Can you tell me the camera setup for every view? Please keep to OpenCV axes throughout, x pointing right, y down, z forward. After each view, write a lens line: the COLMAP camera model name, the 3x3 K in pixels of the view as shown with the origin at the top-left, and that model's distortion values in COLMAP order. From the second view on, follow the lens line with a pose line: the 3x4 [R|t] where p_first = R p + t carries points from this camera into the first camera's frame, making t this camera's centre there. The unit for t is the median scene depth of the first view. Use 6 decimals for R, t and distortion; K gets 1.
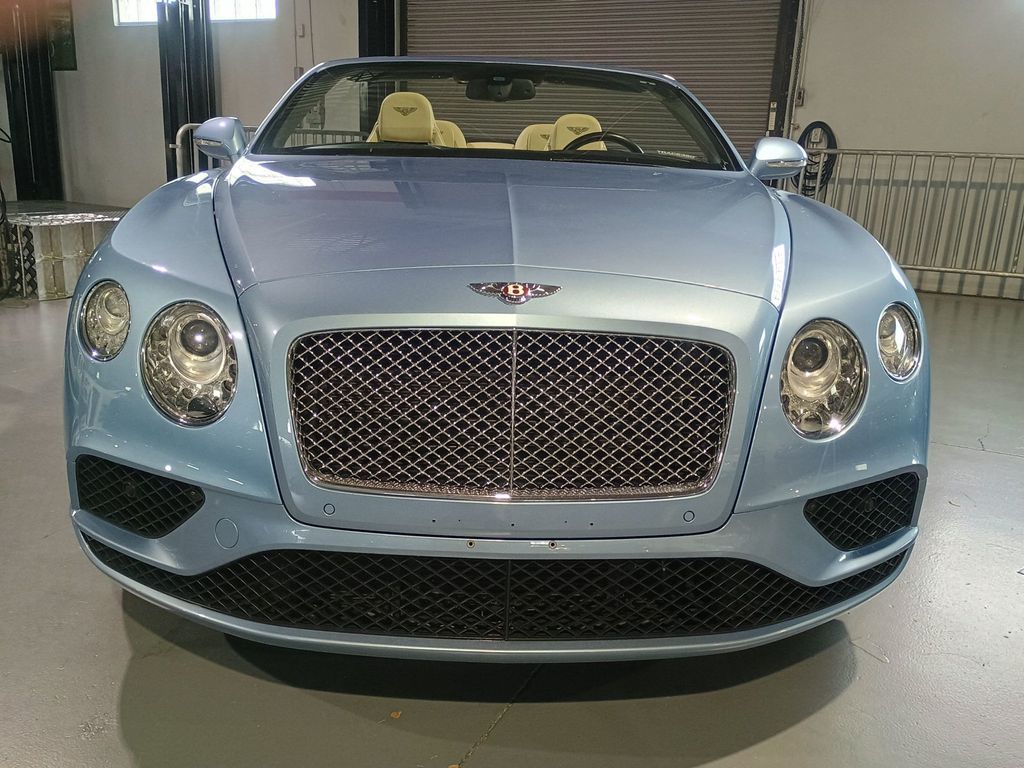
lens RADIAL K [[887.5, 0, 506.7], [0, 887.5, 383.6], [0, 0, 1]] dist [0.064737, -0.085891]
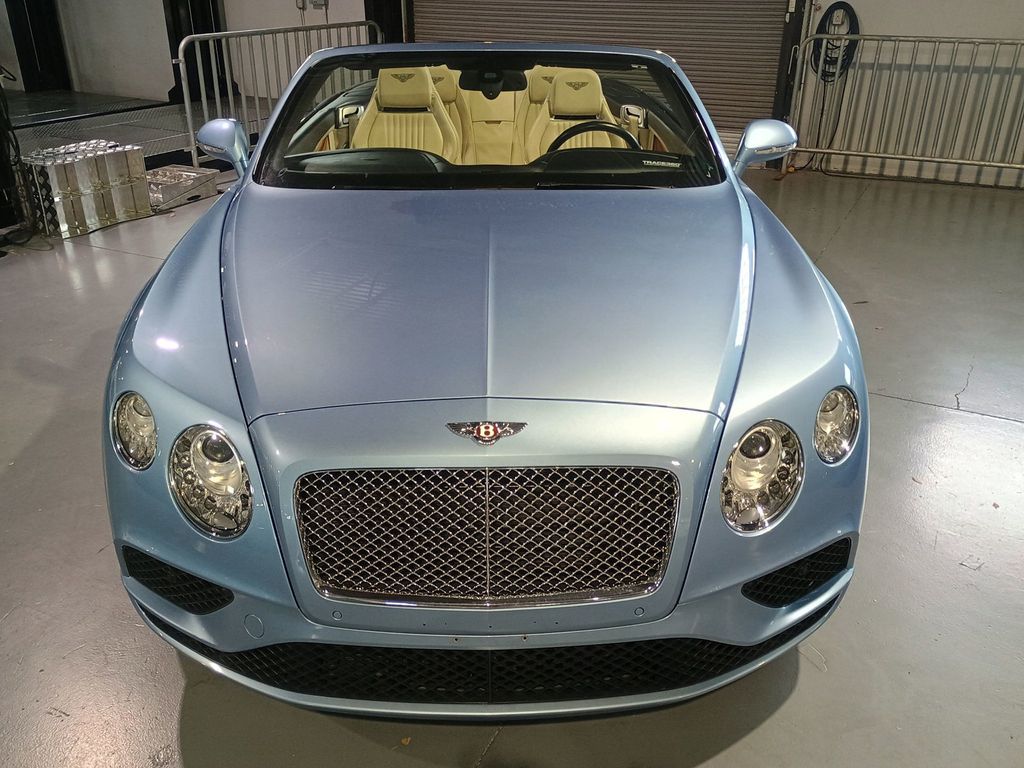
lens RADIAL K [[887.5, 0, 517.1], [0, 887.5, 382.8], [0, 0, 1]] dist [0.064737, -0.085891]
pose [[0.999428, -0.024419, -0.023407, 0.063373], [0.028132, 0.984290, 0.174306, -0.299240], [0.018783, -0.174865, 0.984413, -0.100289]]
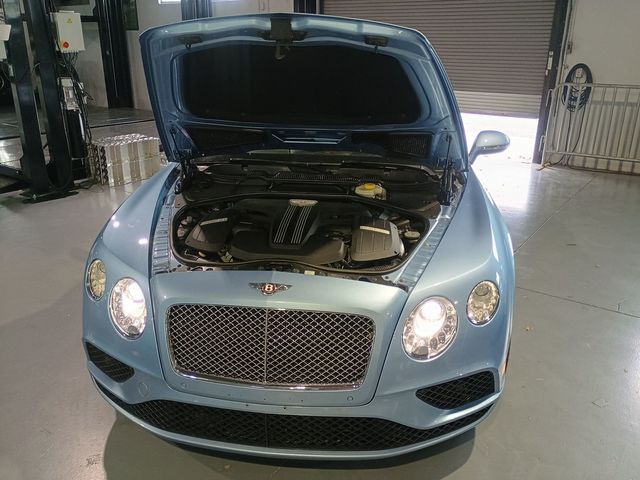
lens RADIAL K [[554.7, 0, 318.8], [0, 554.7, 238.6], [0, 0, 1]] dist [0.064737, -0.085891]
pose [[0.987252, 0.027552, -0.156760, 0.267613], [-0.015169, 0.996707, 0.079650, -0.267309], [0.158438, -0.076257, 0.984420, -0.213883]]
